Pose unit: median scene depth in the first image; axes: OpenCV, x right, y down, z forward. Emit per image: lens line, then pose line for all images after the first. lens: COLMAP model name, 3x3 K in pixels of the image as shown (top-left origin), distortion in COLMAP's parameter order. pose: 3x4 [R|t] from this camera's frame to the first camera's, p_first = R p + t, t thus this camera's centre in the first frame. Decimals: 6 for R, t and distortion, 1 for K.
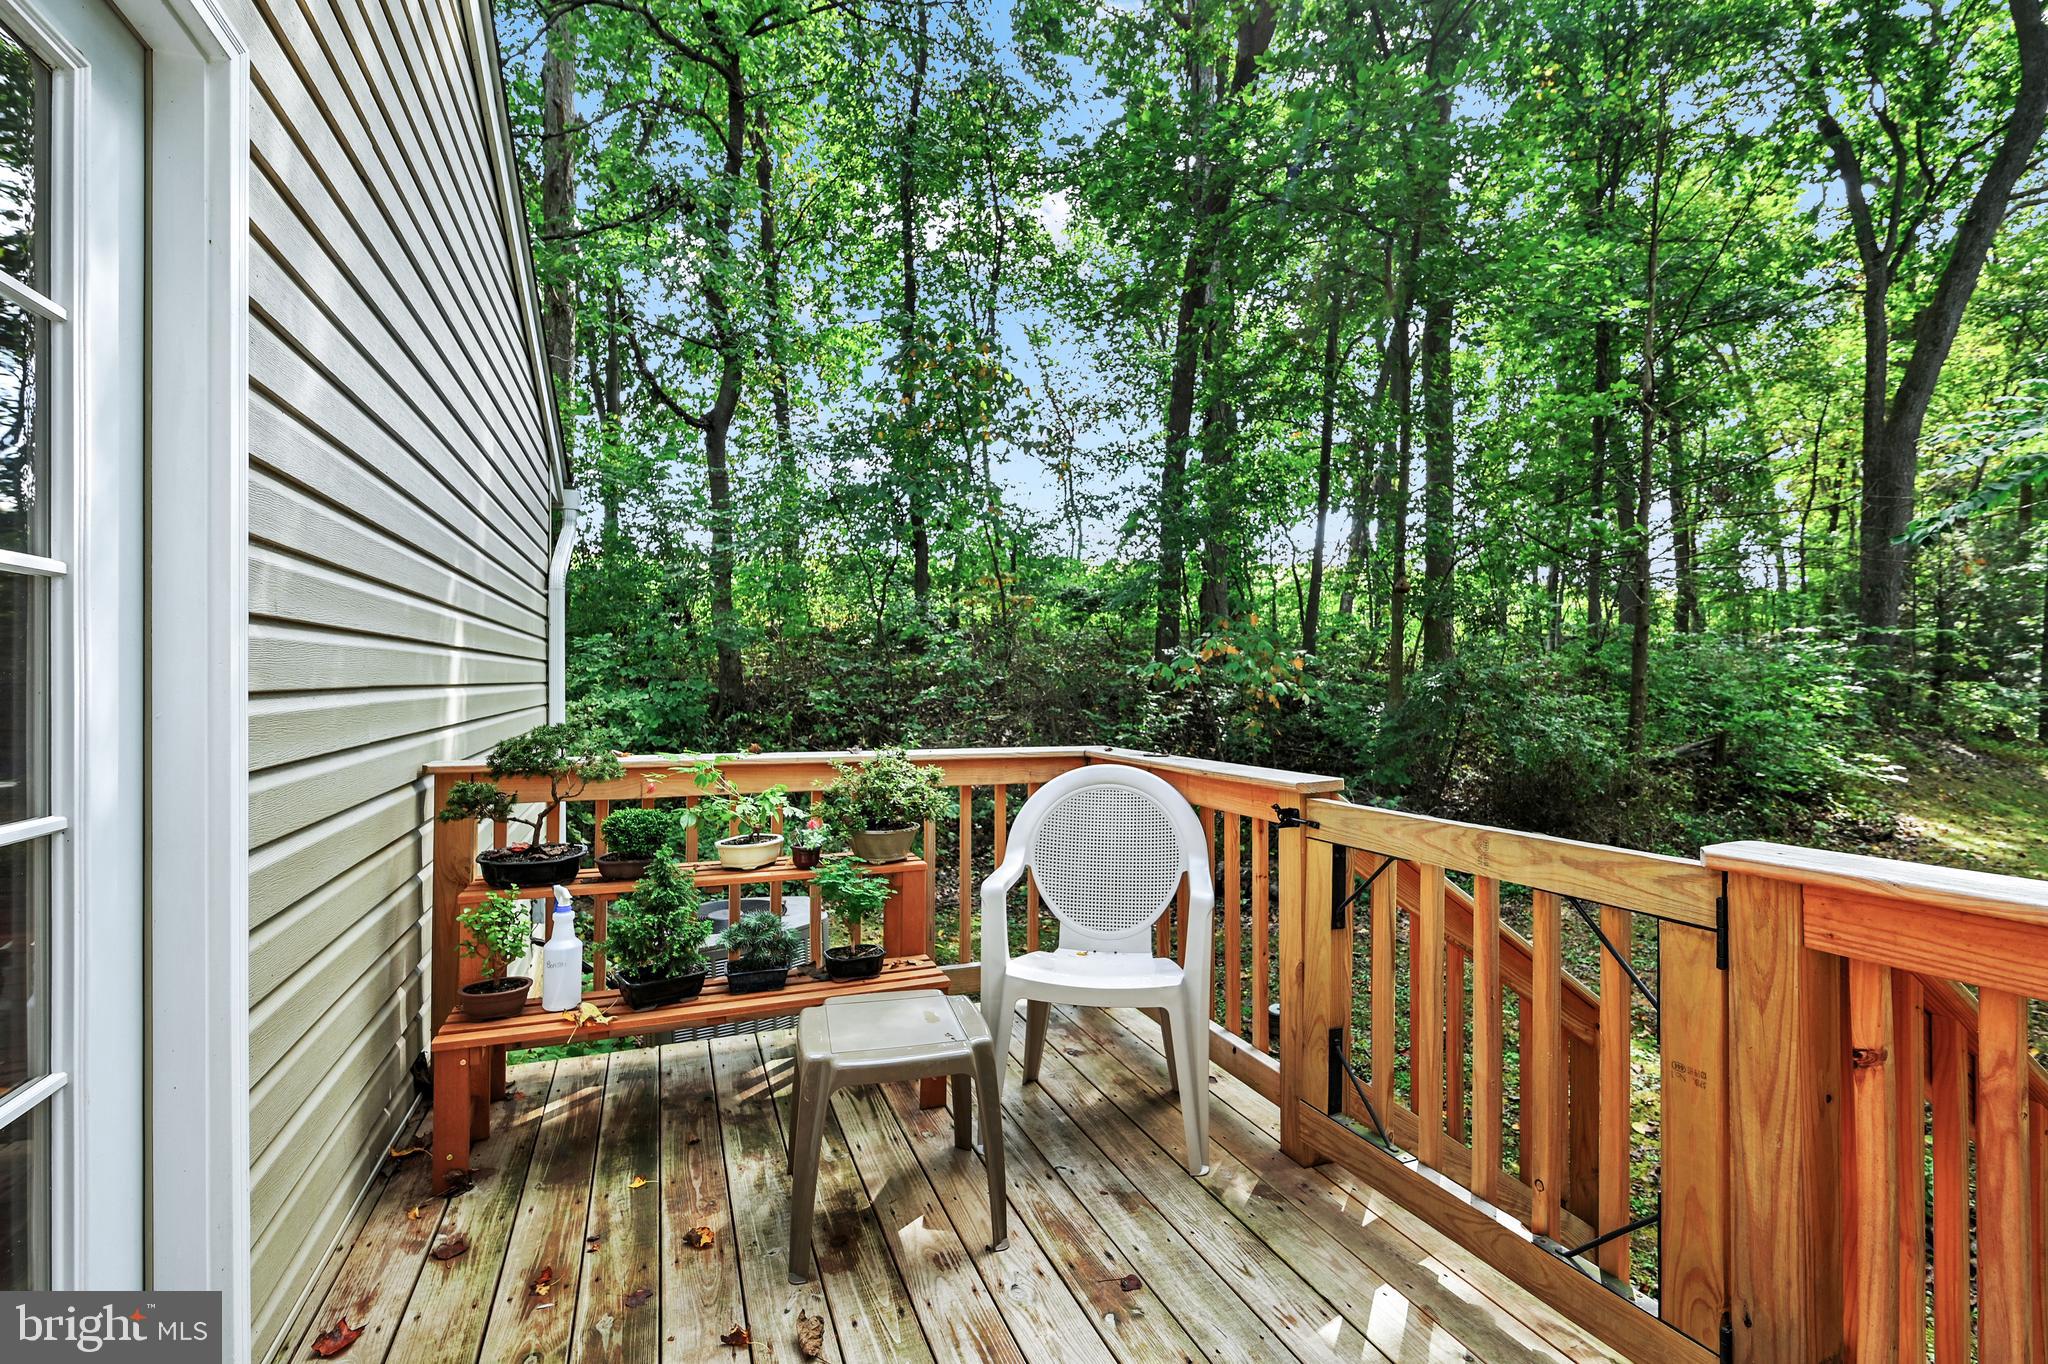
lens RADIAL K [[917.4, 0, 1024.0], [0, 917.4, 682.0], [0, 0, 1]] dist [0.033128, -0.000394]
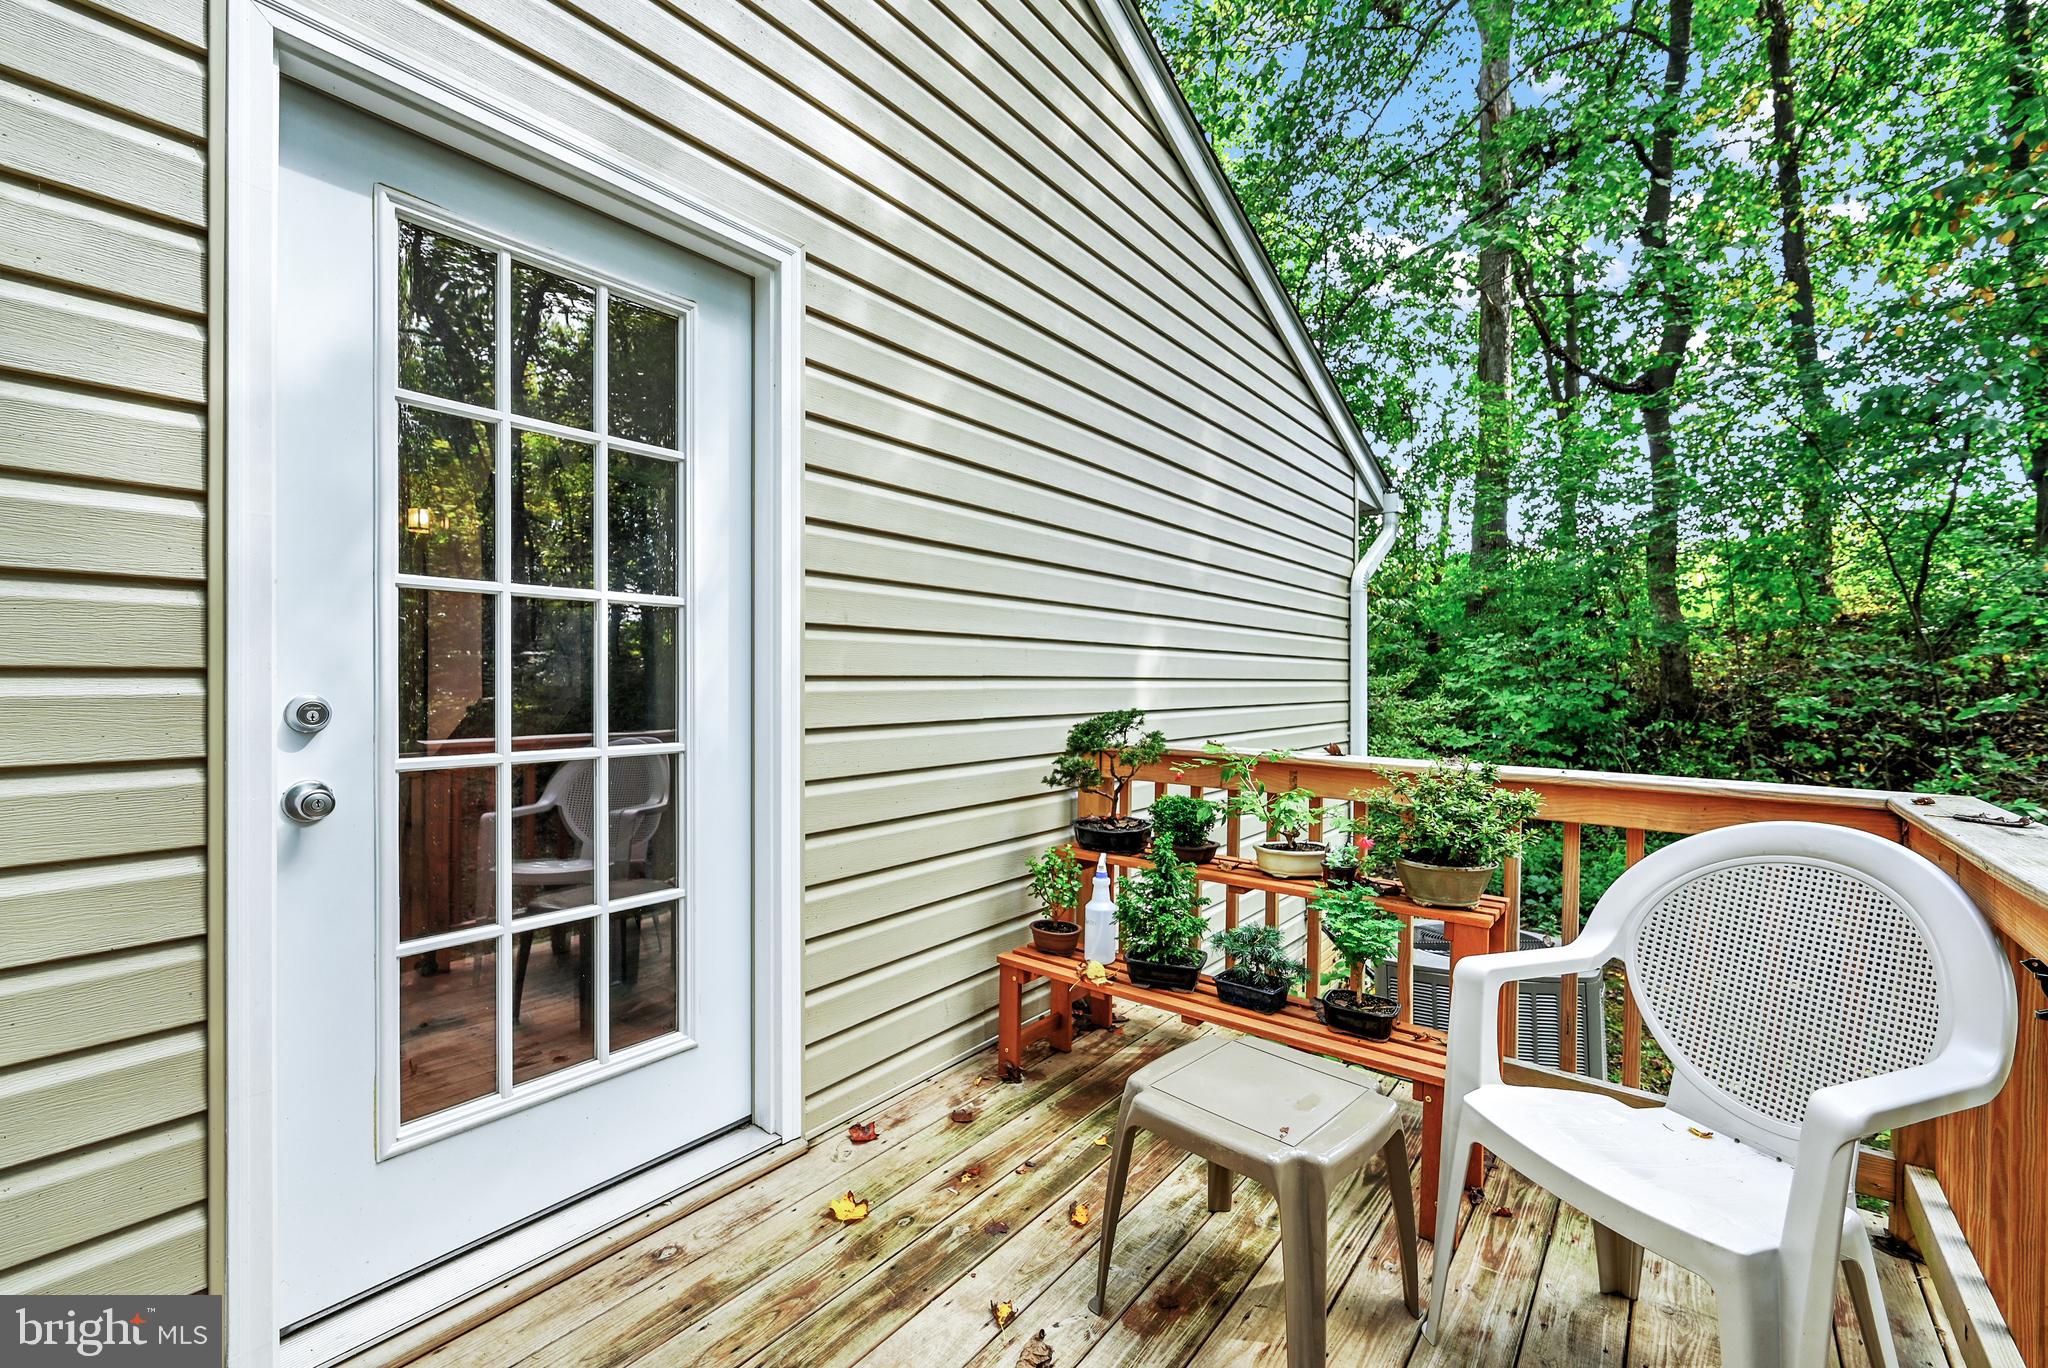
lens RADIAL K [[890.3, 0, 1024.0], [0, 890.3, 684.0], [0, 0, 1]] dist [0.001353, 0.000046]
pose [[0.518859, 0.012675, -0.854766, 0.387084], [-0.013617, 0.999886, 0.006561, 0.009953], [0.854751, 0.008235, 0.518973, 0.378734]]
